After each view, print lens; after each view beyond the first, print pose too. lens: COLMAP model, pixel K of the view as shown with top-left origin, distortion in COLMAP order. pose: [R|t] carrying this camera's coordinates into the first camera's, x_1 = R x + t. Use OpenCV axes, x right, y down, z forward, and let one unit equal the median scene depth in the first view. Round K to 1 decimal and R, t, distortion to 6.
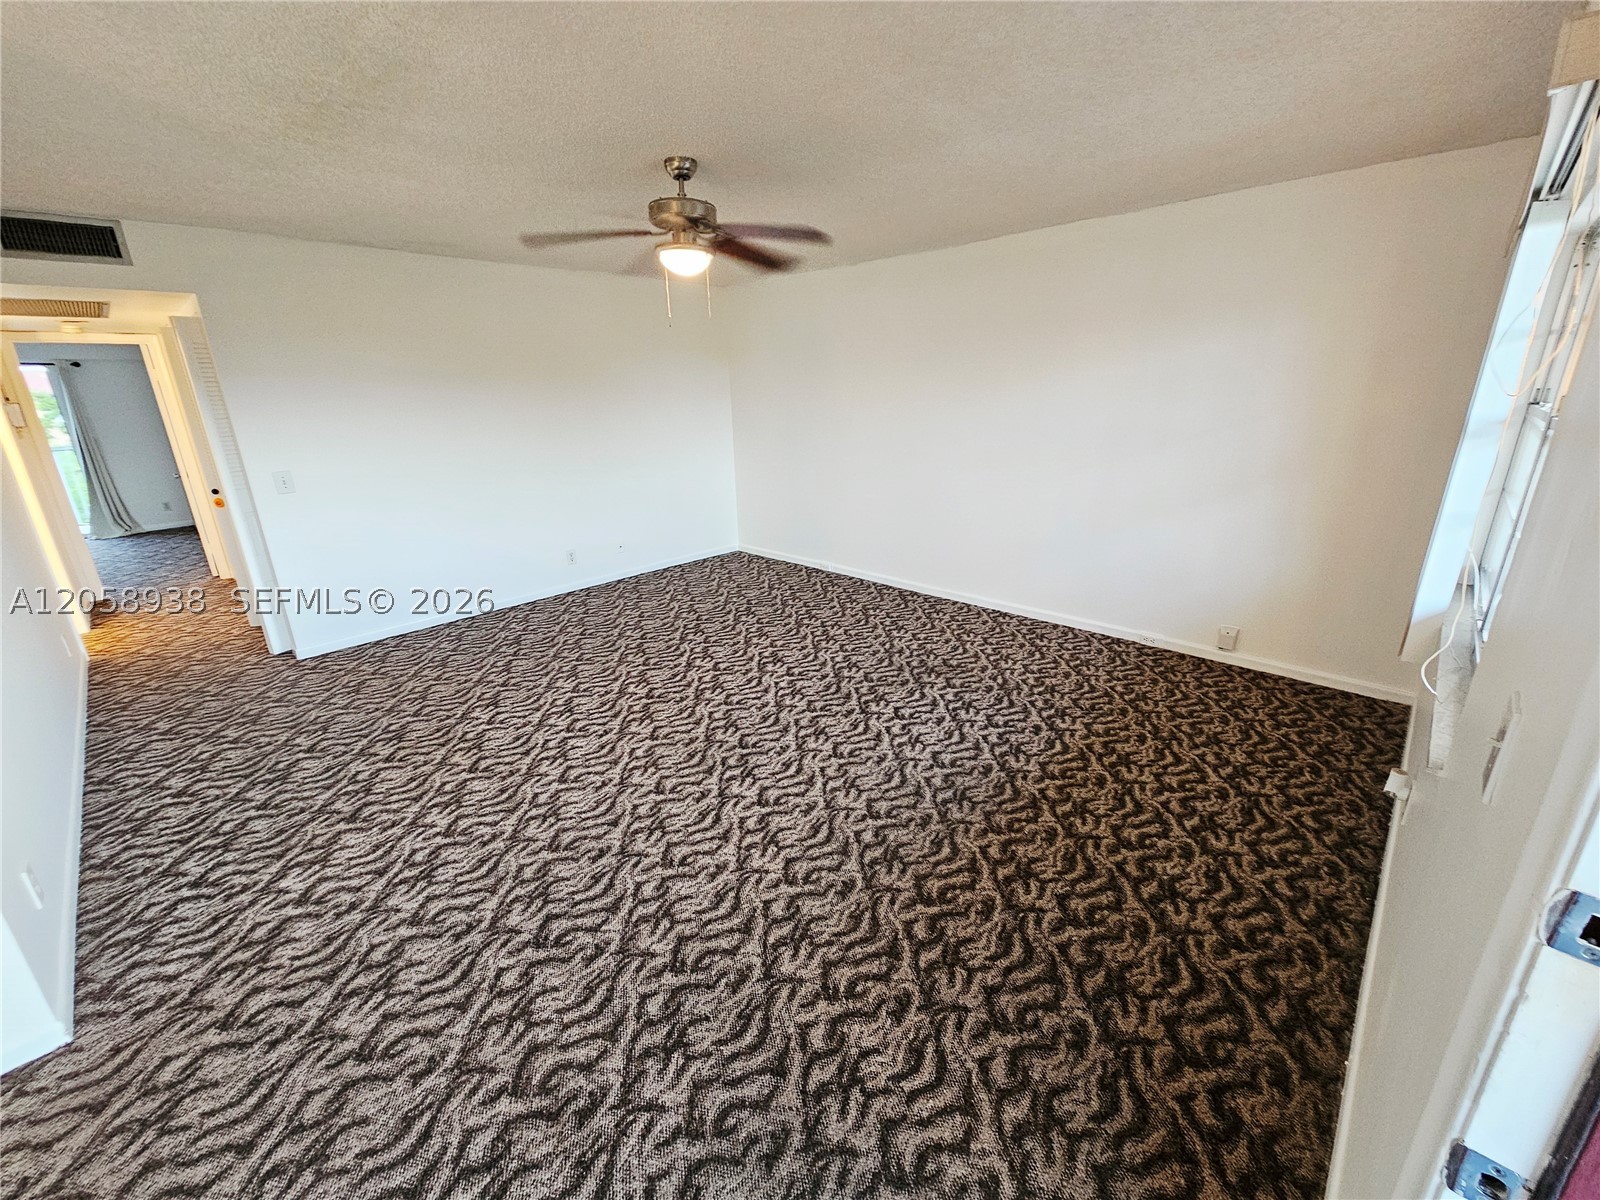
lens RADIAL K [[652.8, 0, 800.0], [0, 652.8, 598.4], [0, 0, 1]] dist [-0.002024, -0.000397]
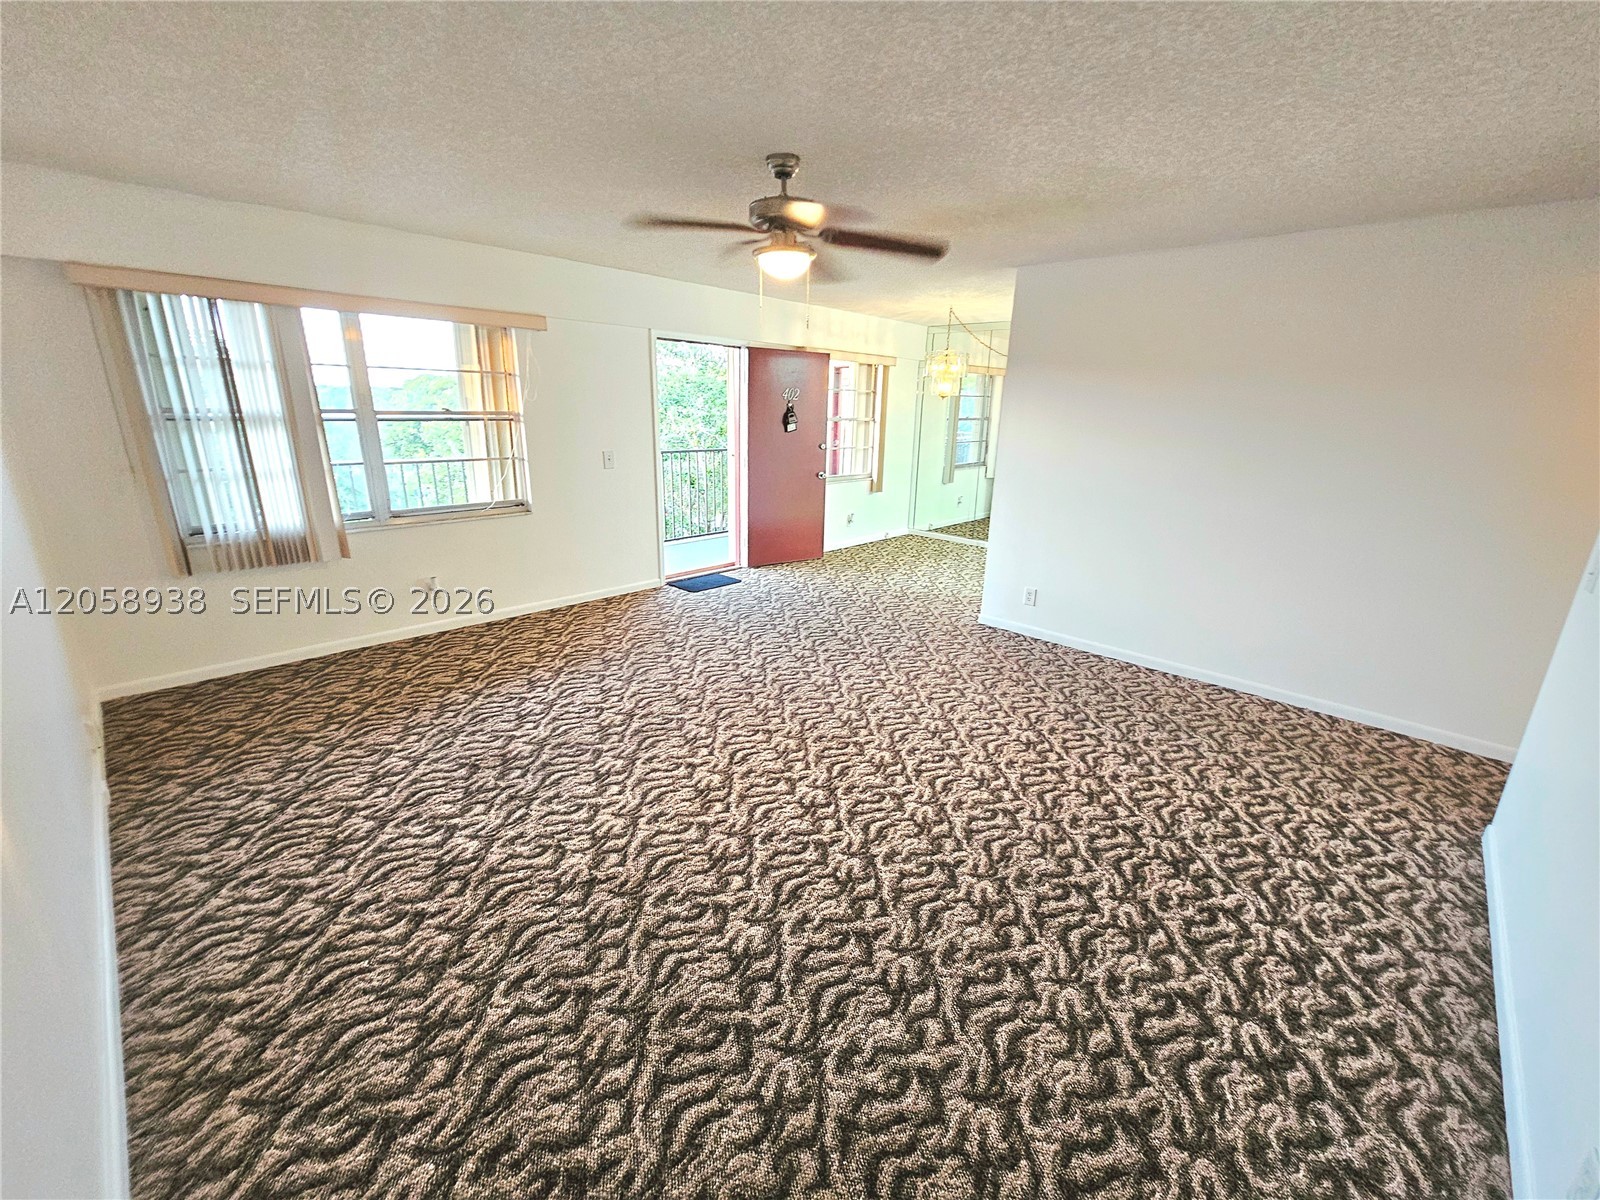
lens RADIAL K [[652.8, 0, 796.9], [0, 652.8, 598.7], [0, 0, 1]] dist [-0.002024, -0.000397]
pose [[-0.999993, -0.003309, -0.001725, -0.135323], [-0.003703, 0.822528, 0.568712, -0.476625], [-0.000463, 0.568714, -0.822535, 1.498536]]
